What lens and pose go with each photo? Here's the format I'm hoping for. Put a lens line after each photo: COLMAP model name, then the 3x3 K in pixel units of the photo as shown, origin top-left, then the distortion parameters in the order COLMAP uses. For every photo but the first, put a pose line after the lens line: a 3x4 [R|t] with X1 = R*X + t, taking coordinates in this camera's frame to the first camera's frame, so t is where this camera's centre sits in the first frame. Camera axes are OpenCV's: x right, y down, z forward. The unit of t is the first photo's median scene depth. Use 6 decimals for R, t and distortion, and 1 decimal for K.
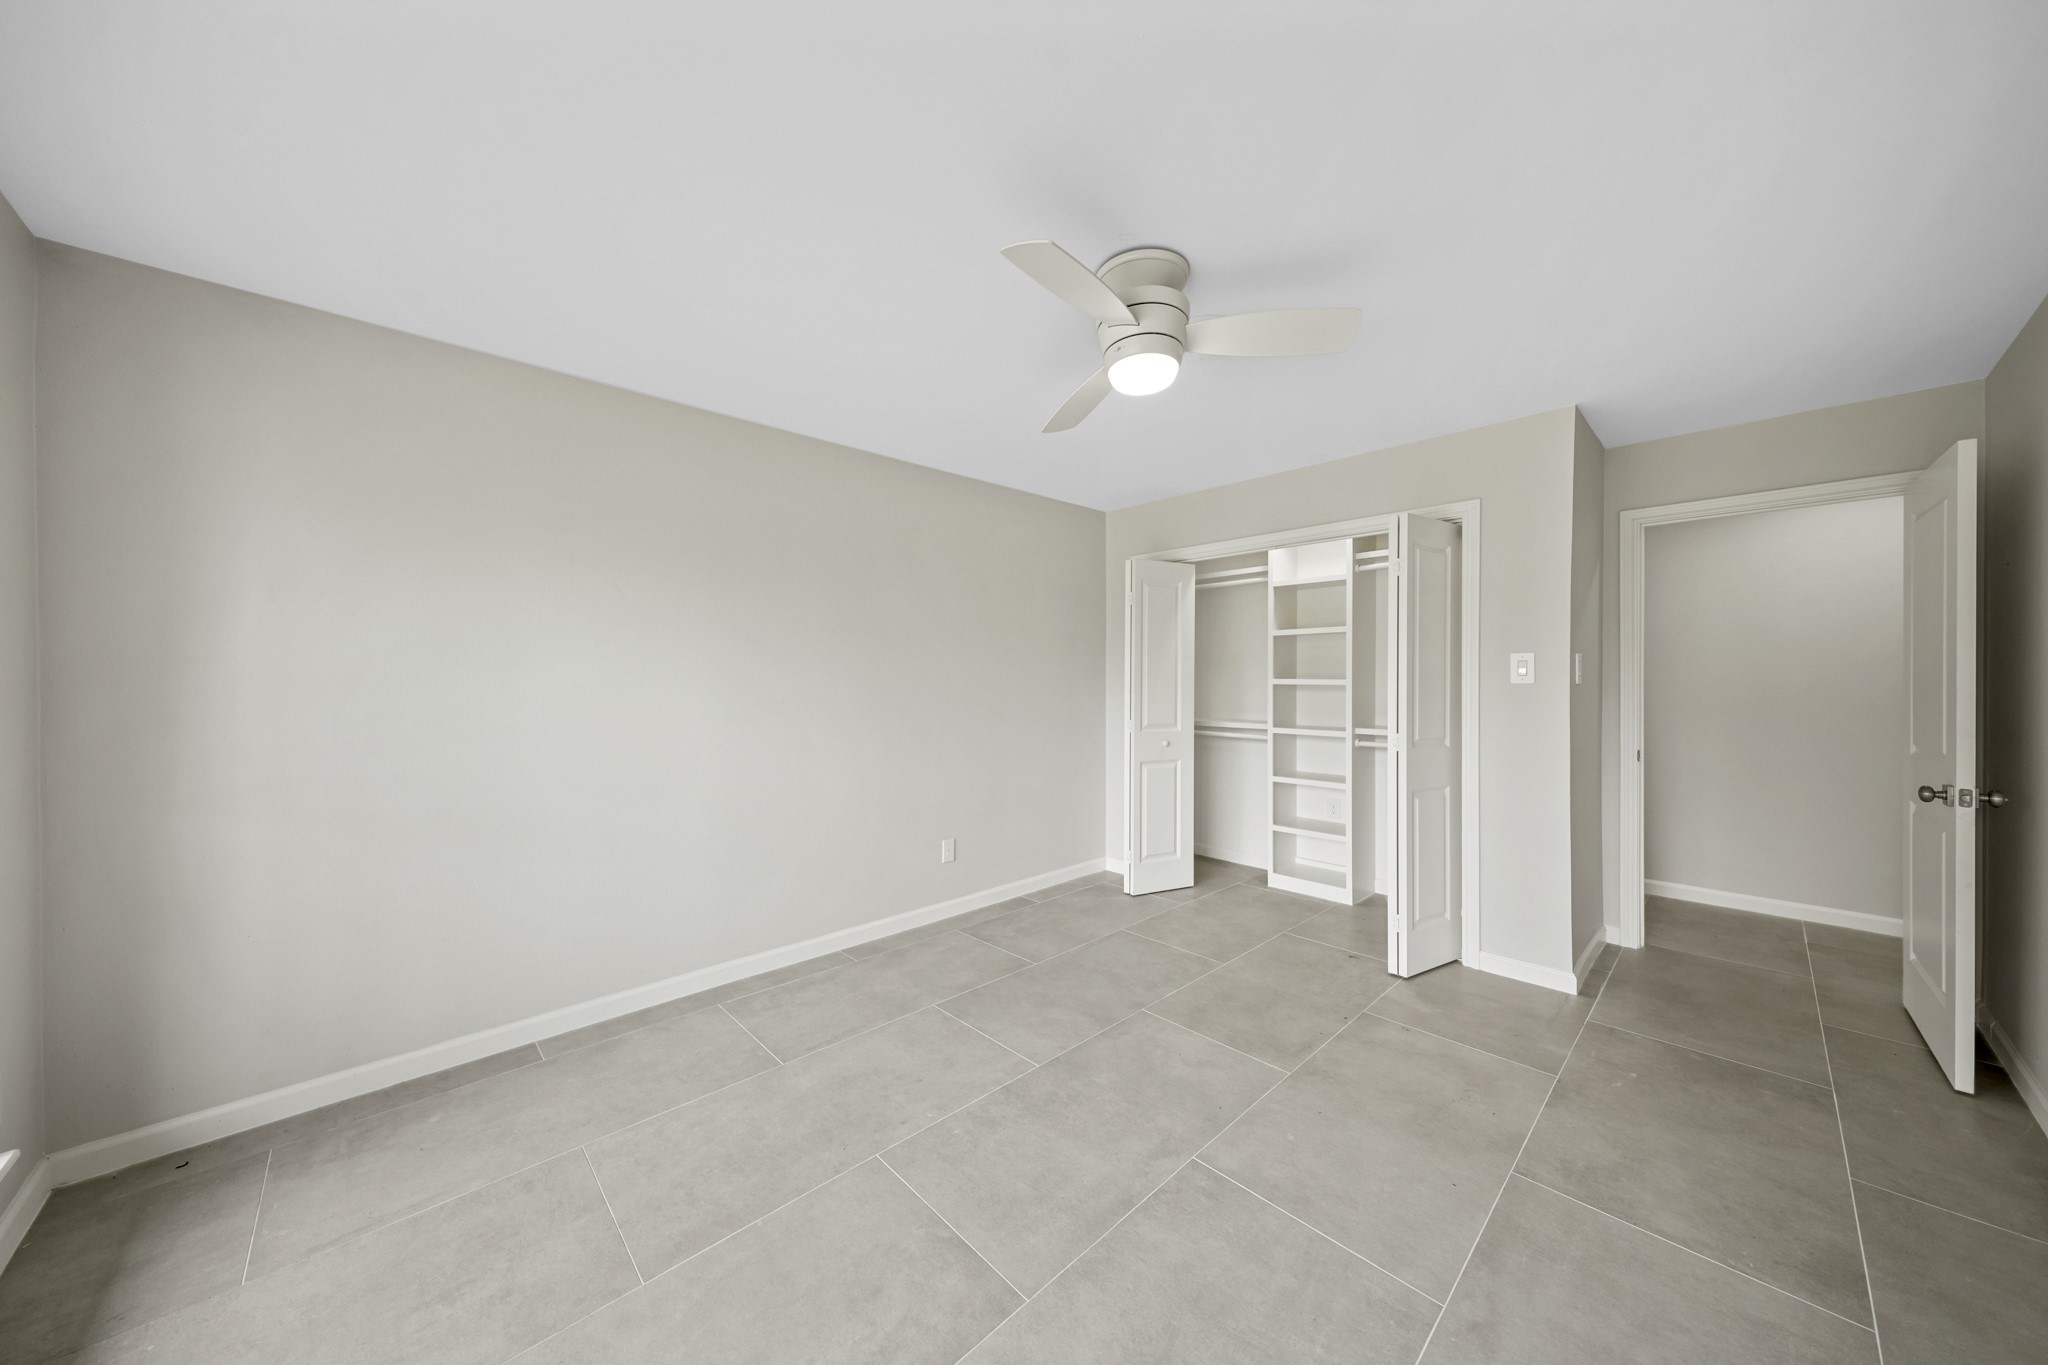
lens RADIAL K [[679.1, 0, 1018.2], [0, 679.1, 674.7], [0, 0, 1]] dist [0.006198, 0.000127]
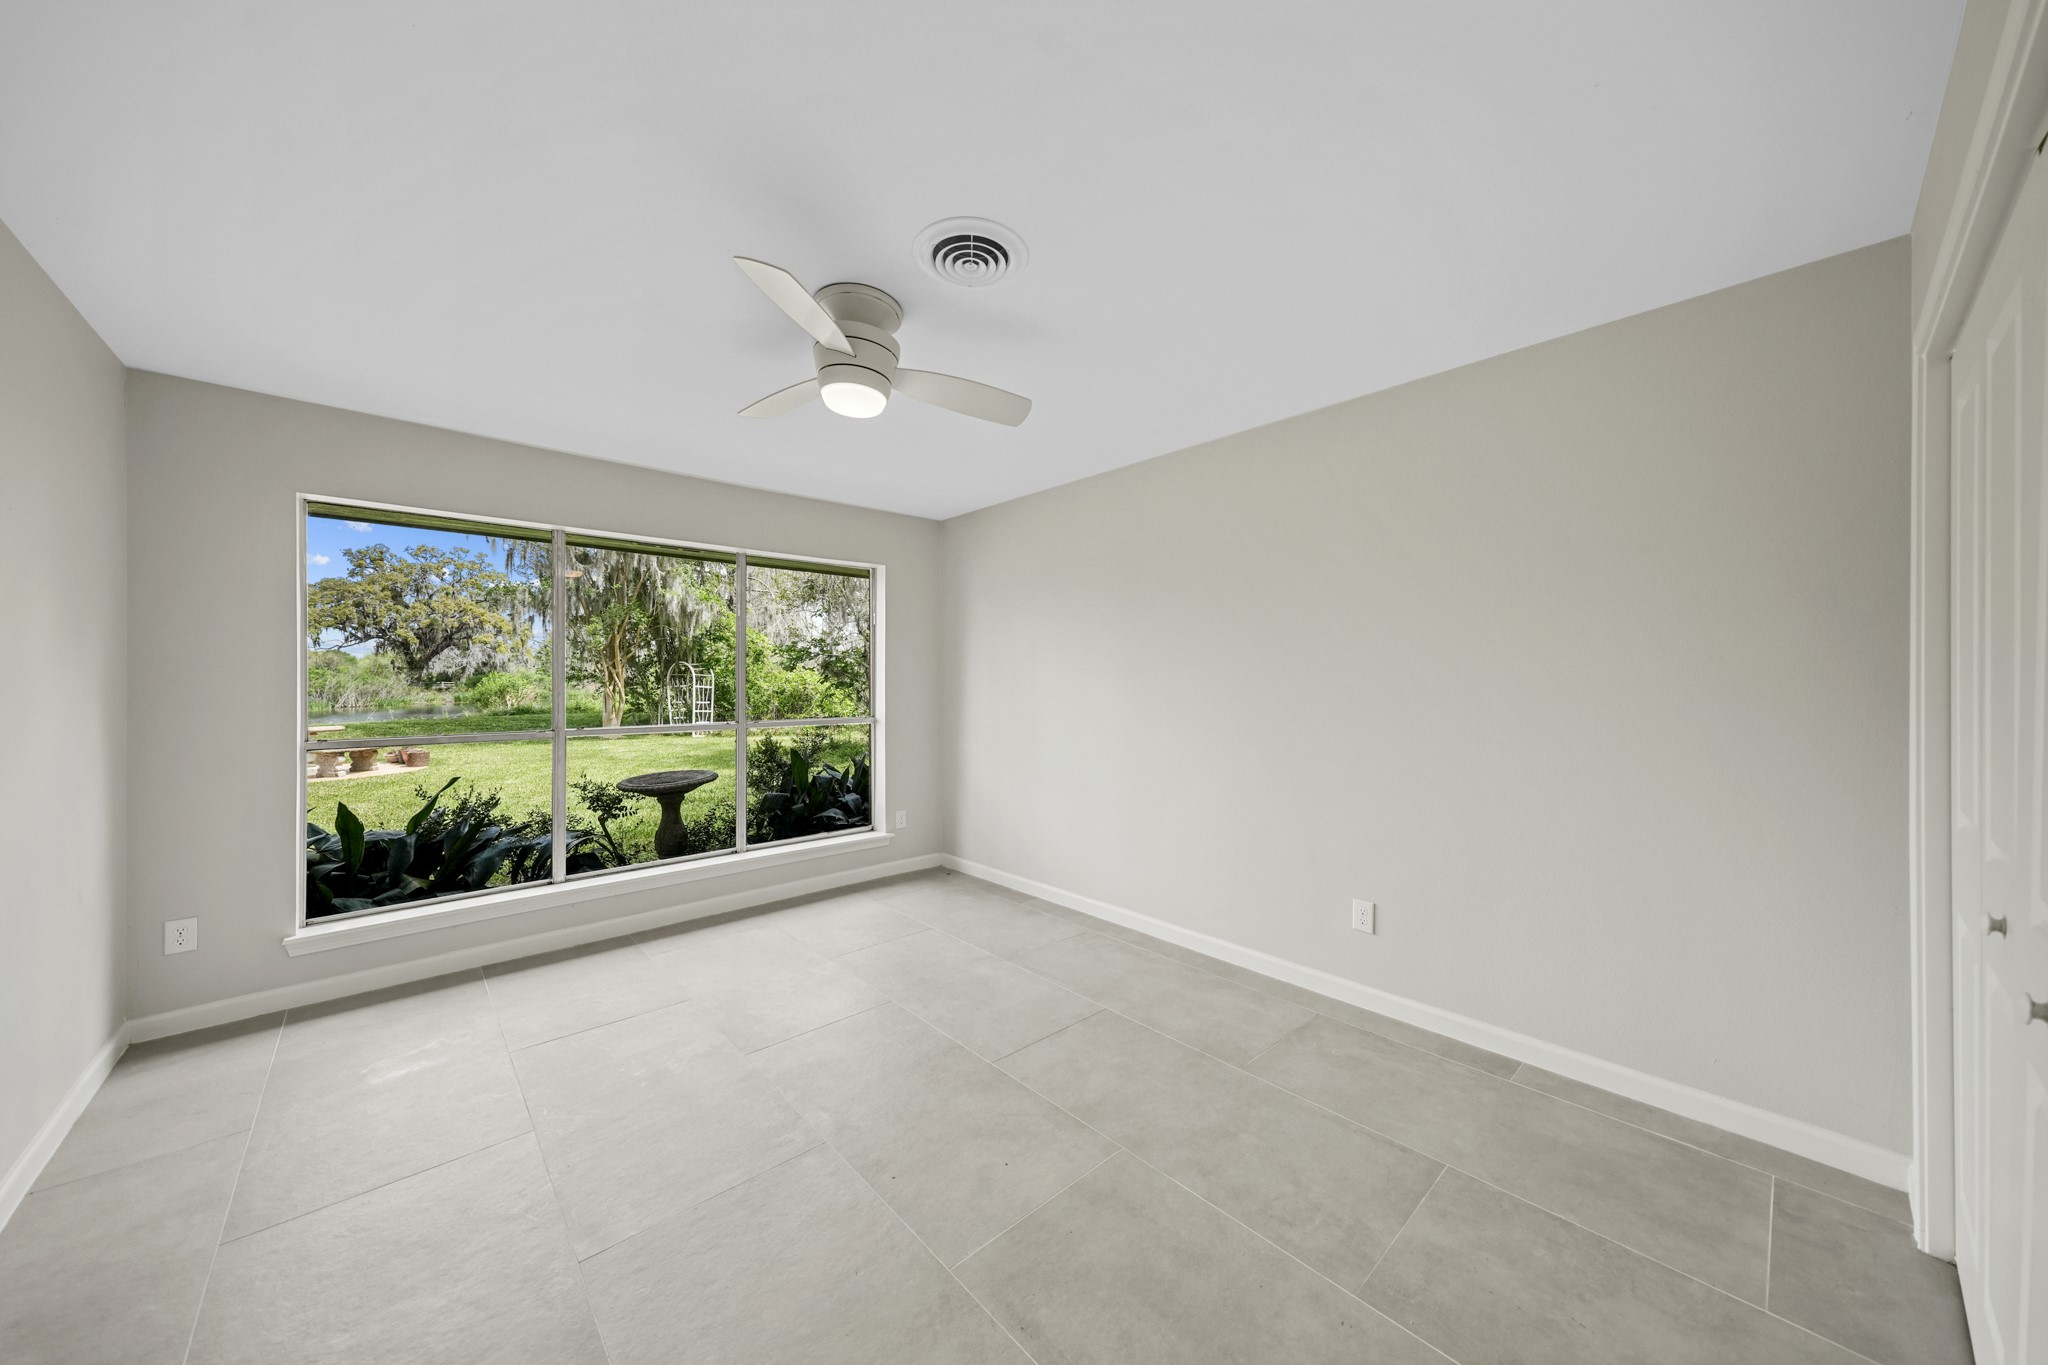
lens RADIAL K [[679.1, 0, 978.0], [0, 679.1, 676.9], [0, 0, 1]] dist [0.006198, 0.000127]
pose [[-0.026557, -0.001303, -0.999646, 0.853863], [-0.001288, 0.999998, -0.001269, 0.017987], [0.999646, 0.001254, -0.026558, 0.851763]]
